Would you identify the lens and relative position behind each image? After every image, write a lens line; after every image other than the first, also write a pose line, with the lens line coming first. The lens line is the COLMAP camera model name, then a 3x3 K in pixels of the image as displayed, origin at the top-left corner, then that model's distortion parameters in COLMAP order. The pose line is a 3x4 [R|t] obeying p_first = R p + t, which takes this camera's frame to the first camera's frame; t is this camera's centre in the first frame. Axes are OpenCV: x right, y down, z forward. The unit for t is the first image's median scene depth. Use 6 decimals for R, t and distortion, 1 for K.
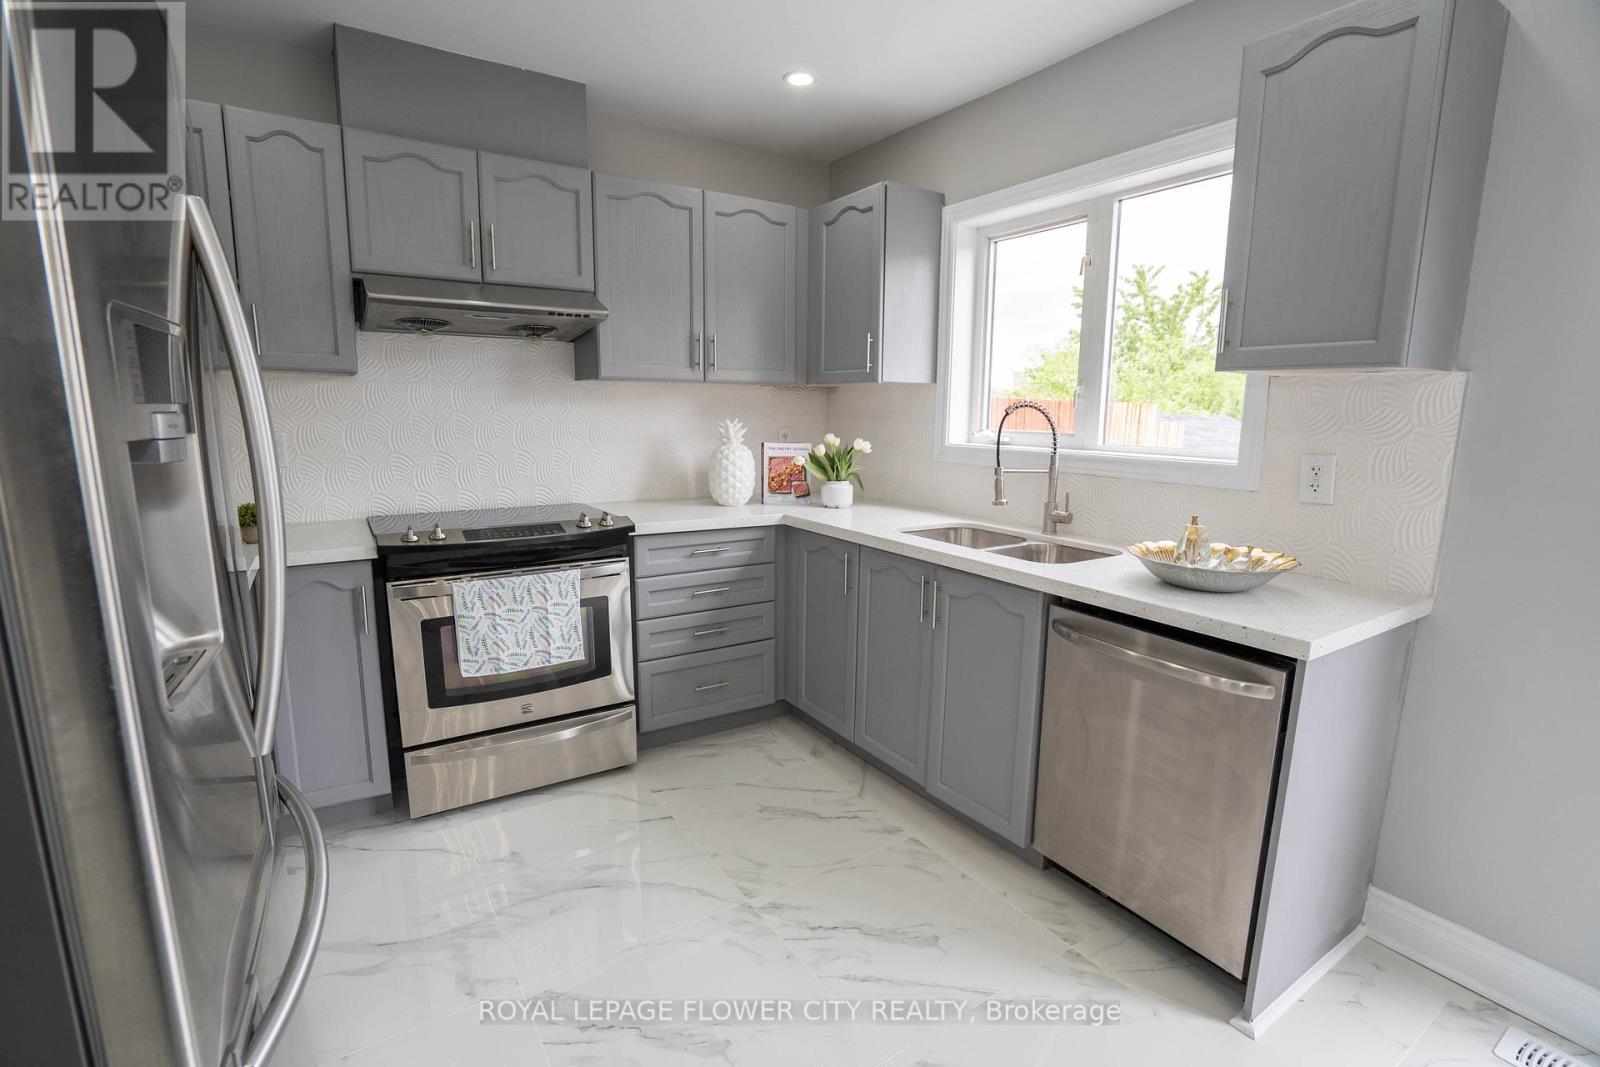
lens RADIAL K [[732.9, 0, 808.3], [0, 732.9, 528.6], [0, 0, 1]] dist [-0.037698, 0.008657]
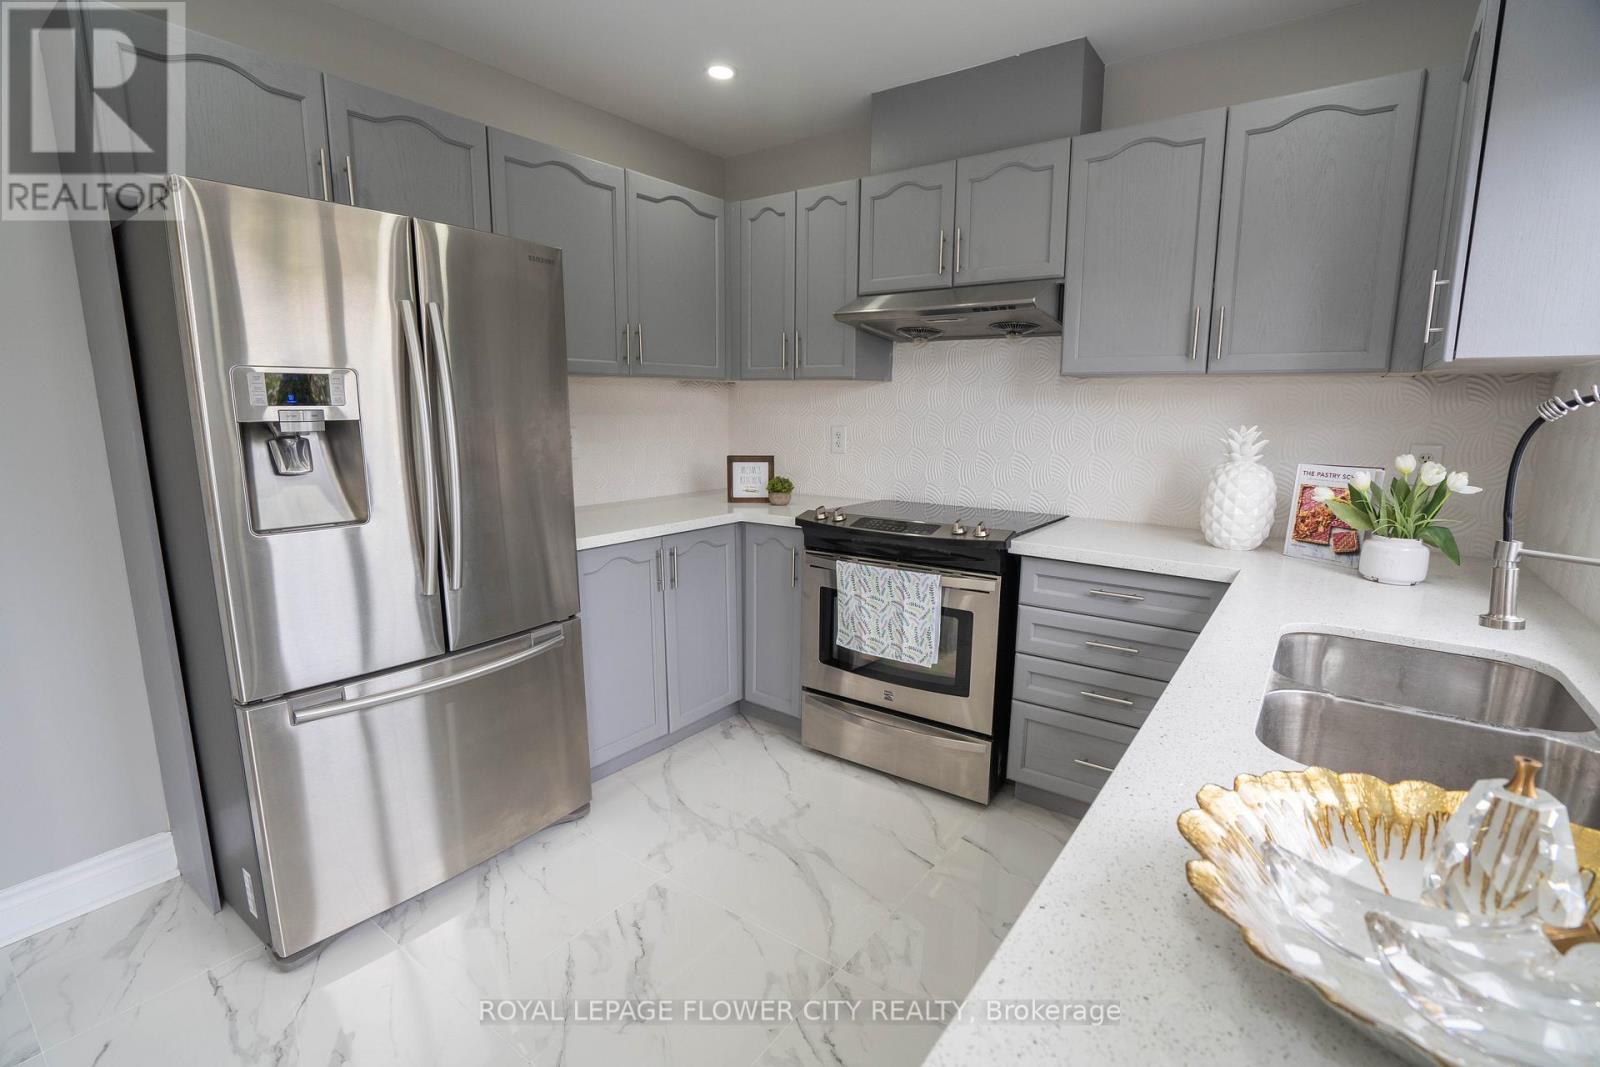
lens RADIAL K [[732.9, 0, 807.6], [0, 732.9, 546.9], [0, 0, 1]] dist [-0.037698, 0.008657]
pose [[0.368427, 0.157809, -0.916165, 0.483117], [-0.157790, 0.981803, 0.105662, -0.053786], [0.916168, 0.105633, 0.386624, 0.448828]]
